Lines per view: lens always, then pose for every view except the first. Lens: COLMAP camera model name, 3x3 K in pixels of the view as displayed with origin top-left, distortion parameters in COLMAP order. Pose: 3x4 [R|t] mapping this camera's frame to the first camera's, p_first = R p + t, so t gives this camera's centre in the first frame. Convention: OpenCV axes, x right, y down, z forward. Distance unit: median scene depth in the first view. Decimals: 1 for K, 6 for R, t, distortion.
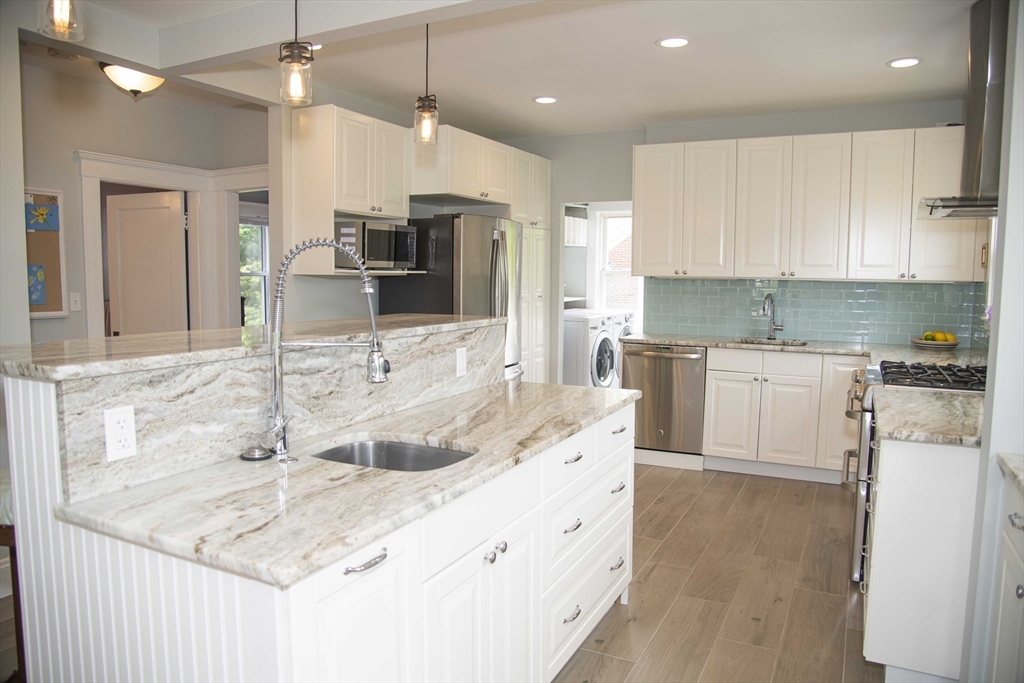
lens RADIAL K [[699.1, 0, 515.3], [0, 699.1, 337.1], [0, 0, 1]] dist [-0.095577, 0.042782]
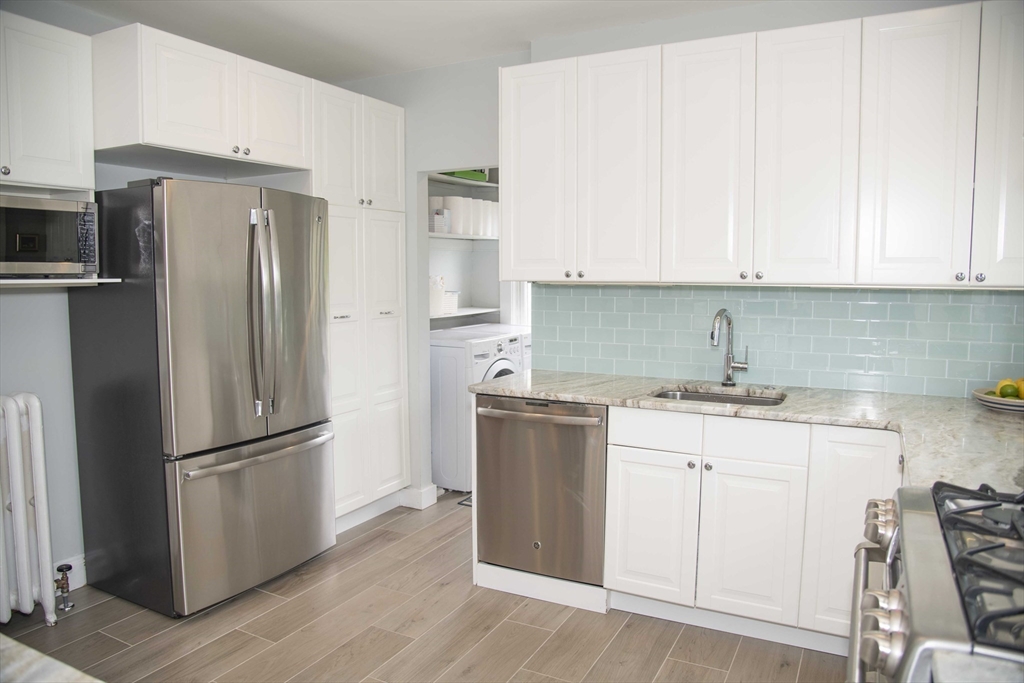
lens RADIAL K [[699.1, 0, 521.1], [0, 699.1, 331.7], [0, 0, 1]] dist [-0.095577, 0.042782]
pose [[0.999733, -0.006974, -0.022011, 0.220137], [0.006825, 0.999954, -0.006808, -0.043046], [0.022058, 0.006656, 0.999735, 0.429609]]
